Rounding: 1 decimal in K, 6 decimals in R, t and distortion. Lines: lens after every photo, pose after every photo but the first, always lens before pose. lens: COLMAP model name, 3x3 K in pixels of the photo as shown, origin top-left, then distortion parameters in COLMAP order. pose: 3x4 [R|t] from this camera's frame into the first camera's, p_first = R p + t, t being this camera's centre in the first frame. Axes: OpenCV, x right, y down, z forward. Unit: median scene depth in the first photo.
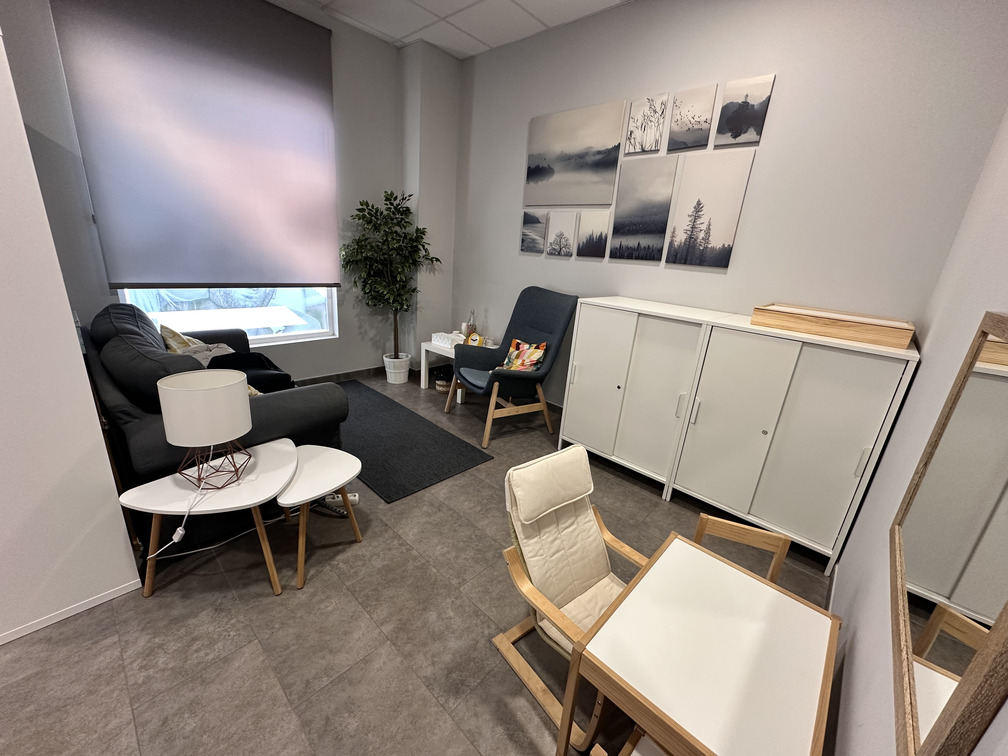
lens RADIAL K [[399.2, 0, 504.0], [0, 399.2, 378.0], [0, 0, 1]] dist [0.000024, -0.000022]
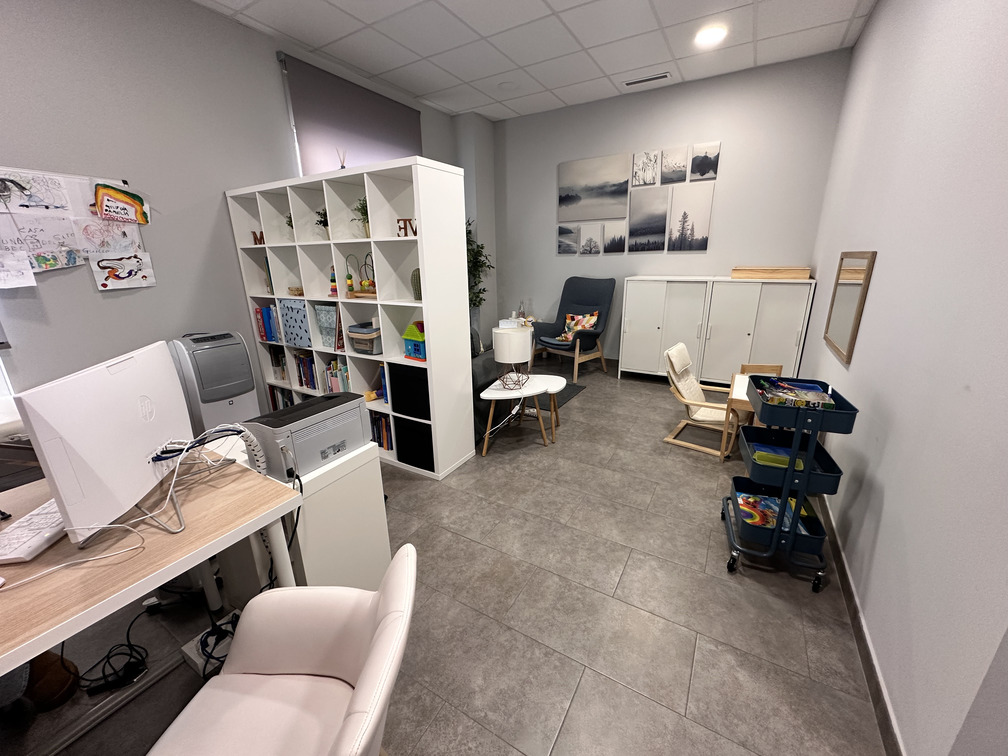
lens RADIAL K [[399.2, 0, 504.0], [0, 399.2, 378.0], [0, 0, 1]] dist [0.000024, -0.000022]
pose [[0.972358, -0.153791, 0.175692, -0.585159], [0.155768, 0.987790, 0.002568, 0.110042], [-0.173942, 0.024870, 0.984442, -0.452179]]
